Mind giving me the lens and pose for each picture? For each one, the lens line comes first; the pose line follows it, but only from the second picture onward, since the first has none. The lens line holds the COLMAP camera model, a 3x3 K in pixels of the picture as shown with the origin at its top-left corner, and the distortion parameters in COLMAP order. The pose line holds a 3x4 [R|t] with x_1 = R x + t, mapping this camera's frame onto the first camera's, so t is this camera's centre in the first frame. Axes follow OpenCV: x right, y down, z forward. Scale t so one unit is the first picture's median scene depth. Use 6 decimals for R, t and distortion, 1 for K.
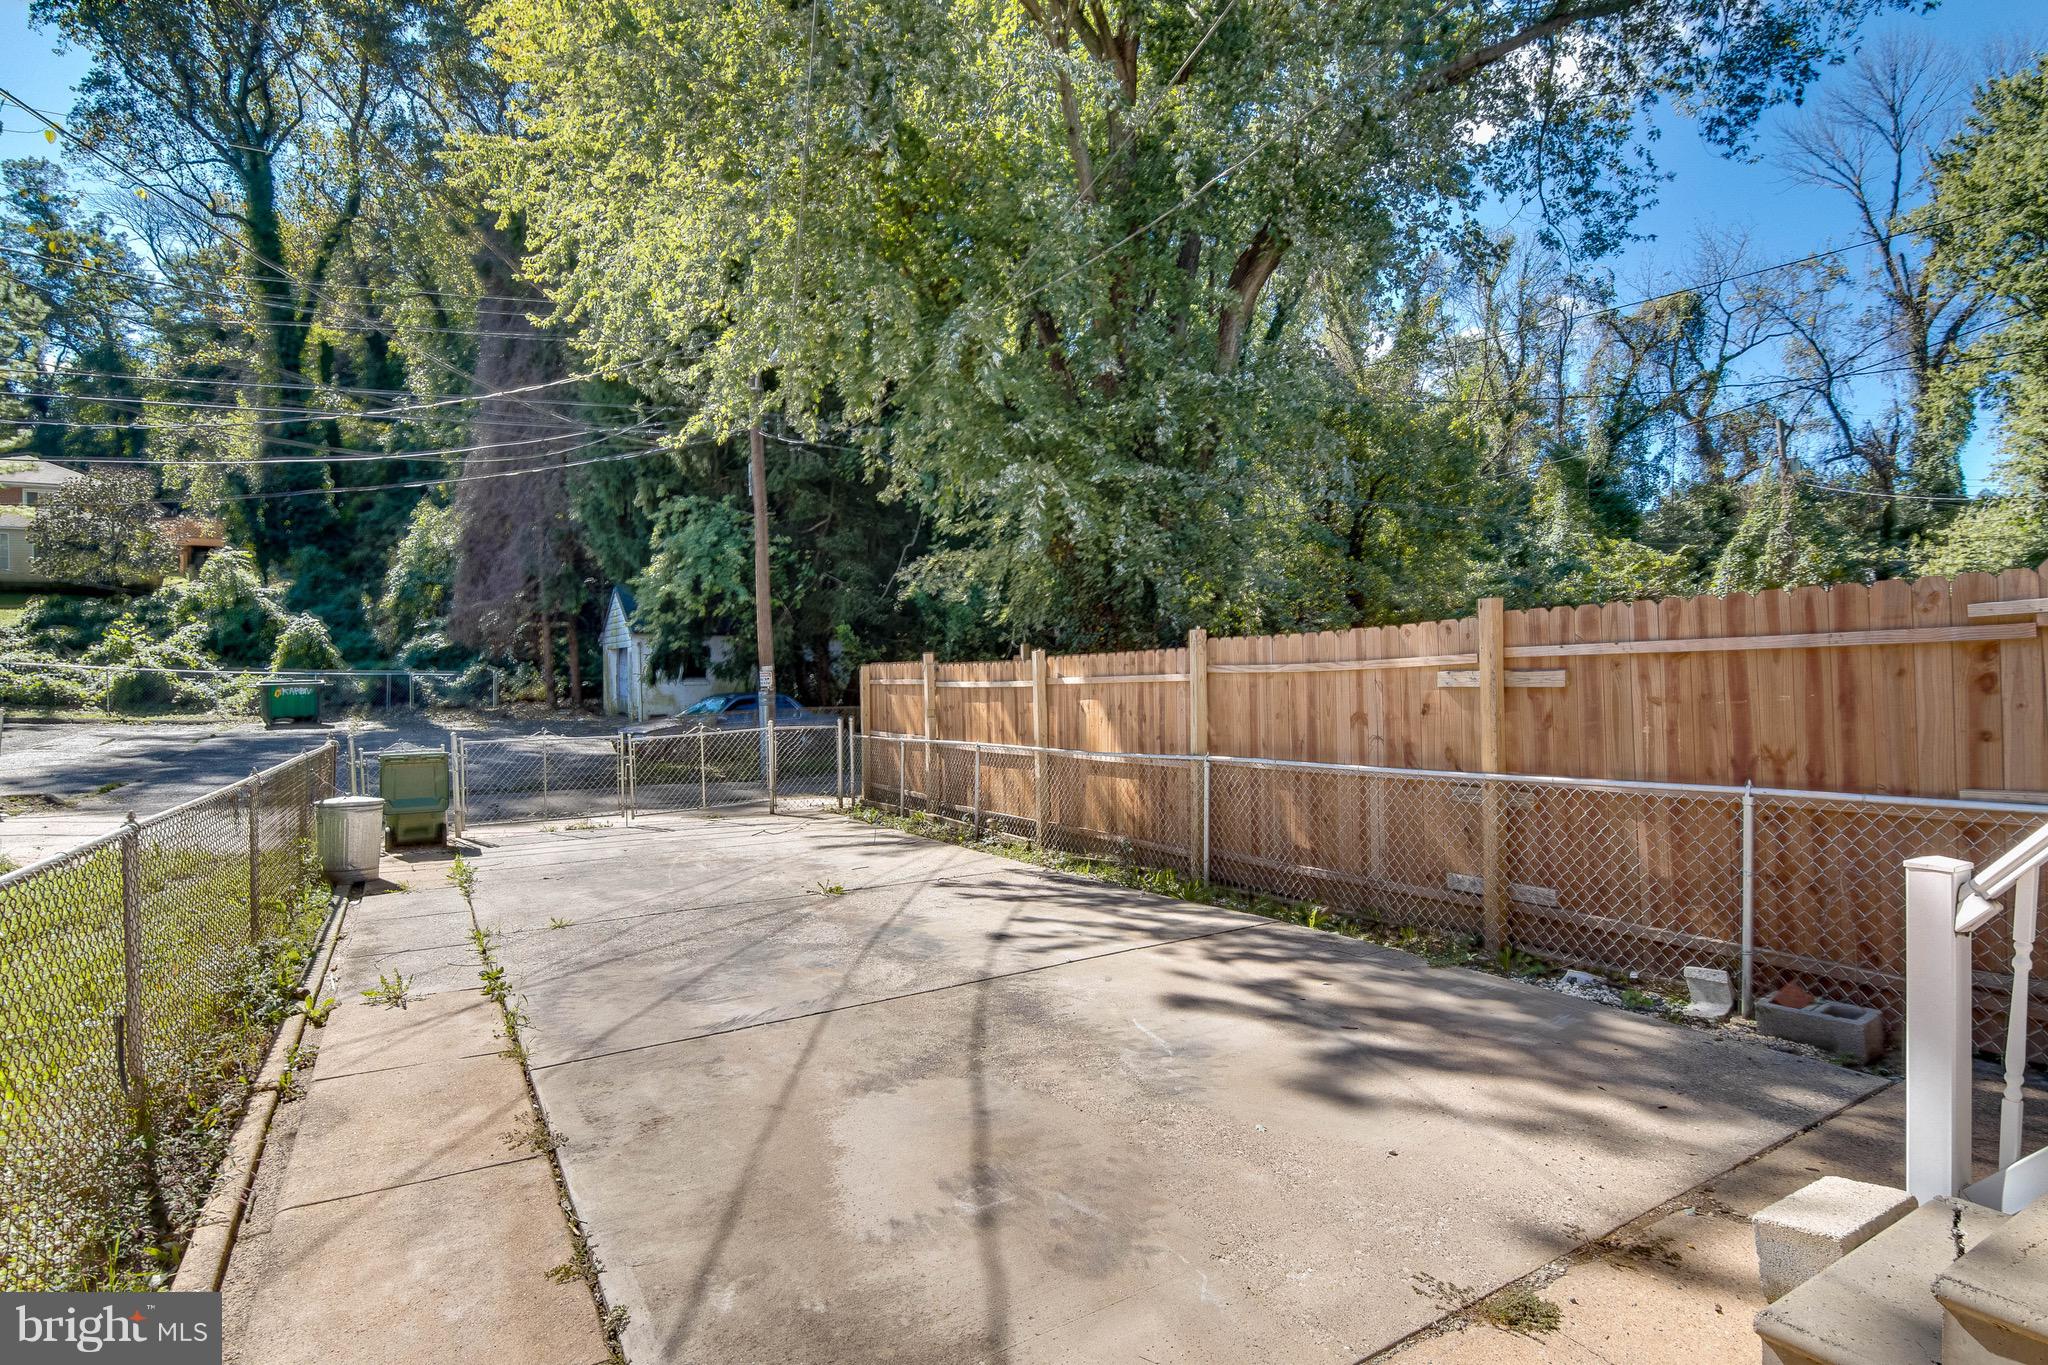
lens RADIAL K [[1041.6, 0, 990.3], [0, 1041.6, 685.0], [0, 0, 1]] dist [0.003661, -0.016358]
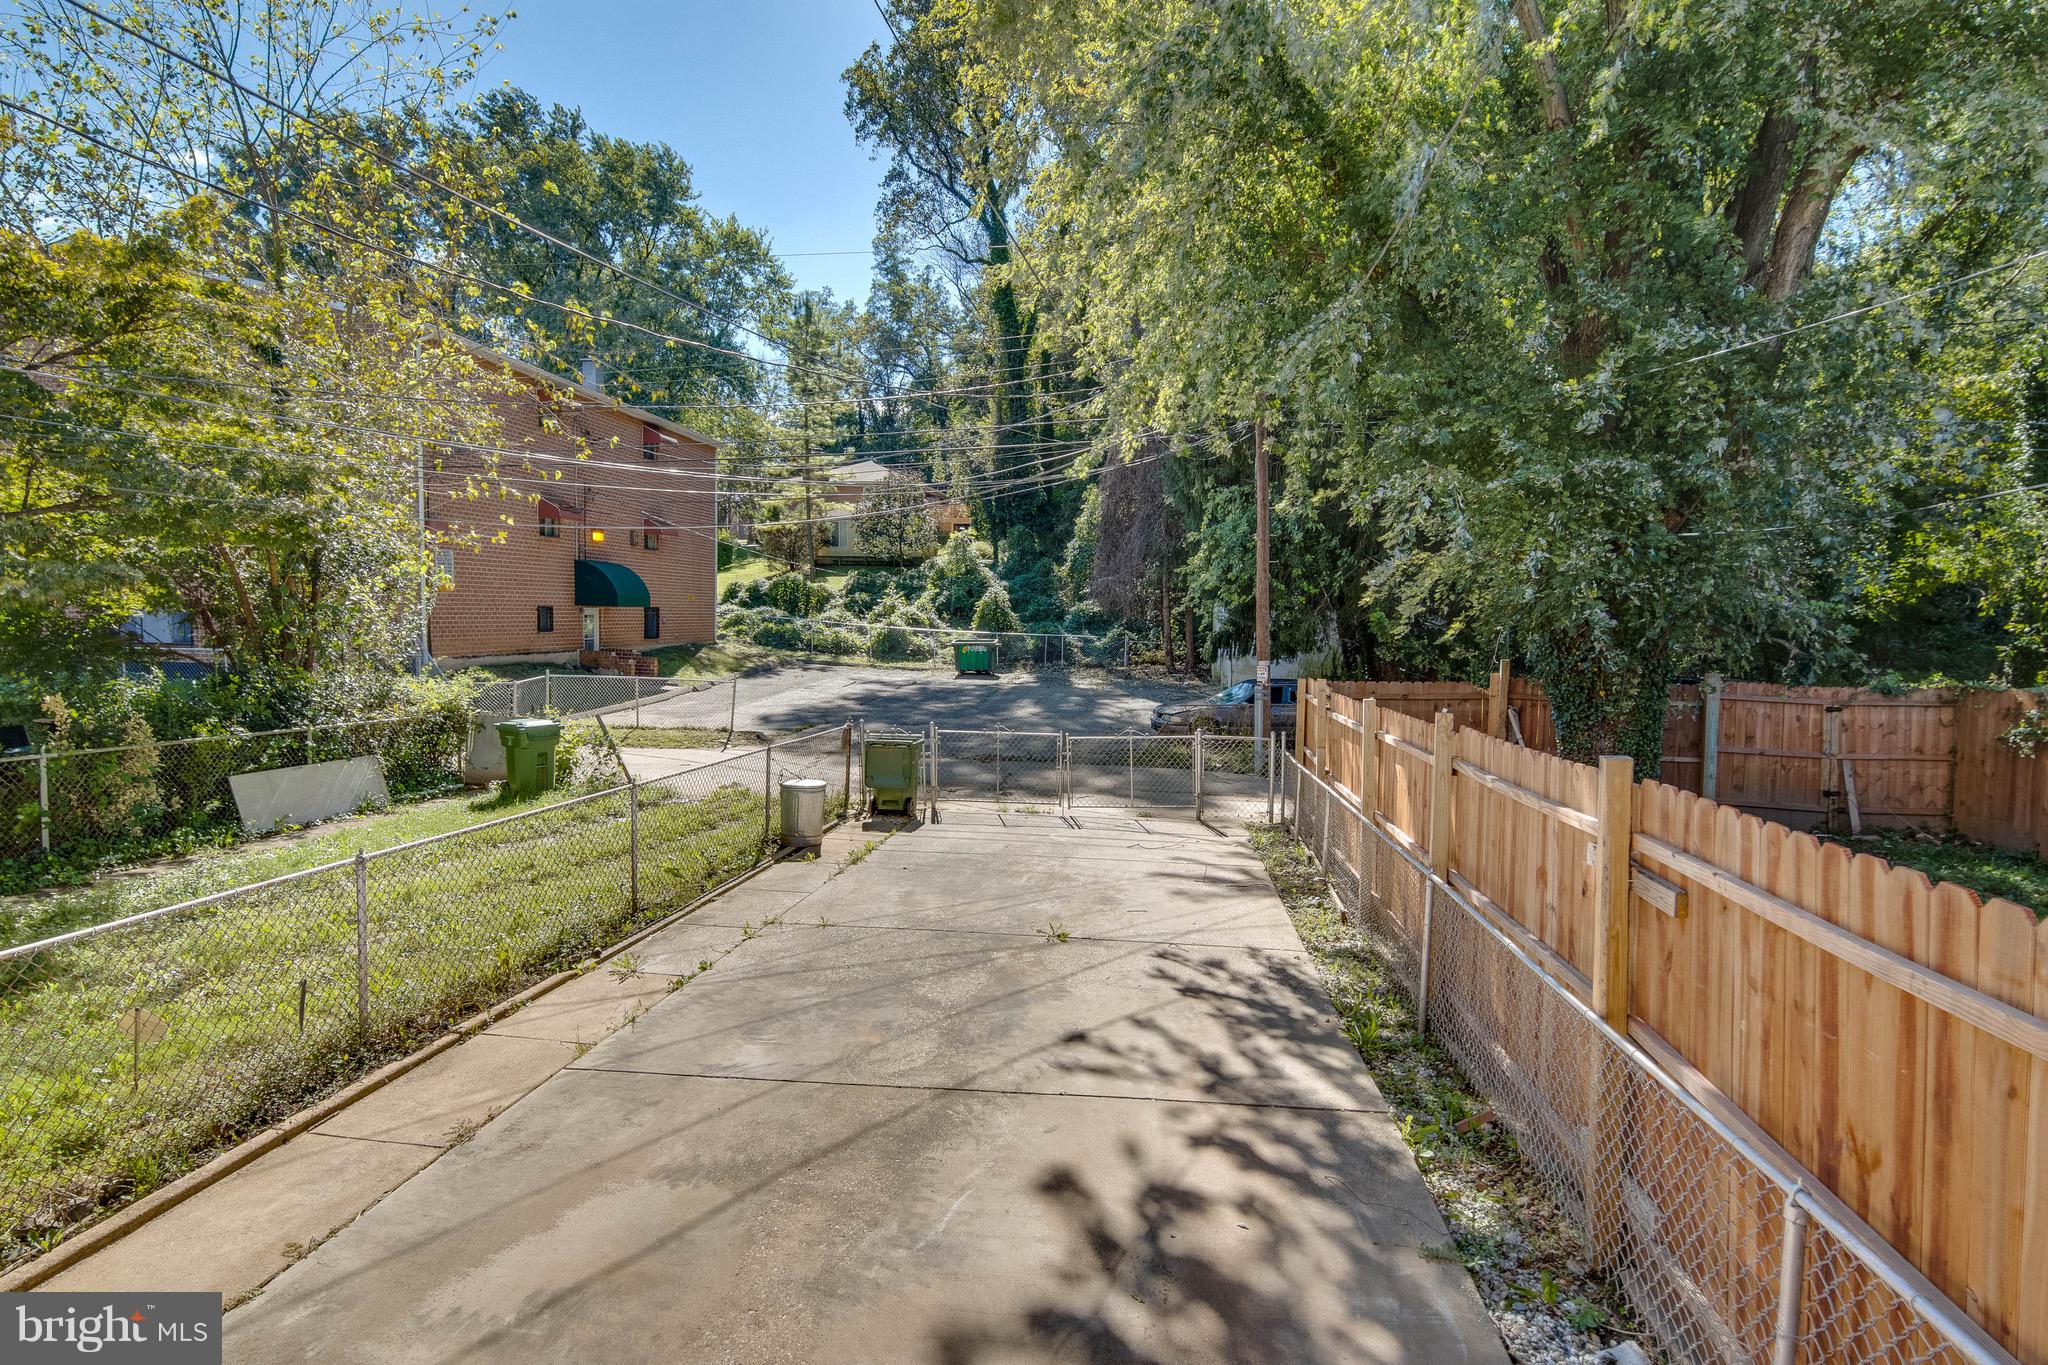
lens RADIAL K [[1021.1, 0, 1025.1], [0, 1021.1, 674.9], [0, 0, 1]] dist [-0.000084, 0.000620]
pose [[0.792540, 0.057758, -0.607078, 0.131954], [-0.027233, 0.997864, 0.059386, -0.038054], [0.609211, -0.030533, 0.792420, 0.054980]]
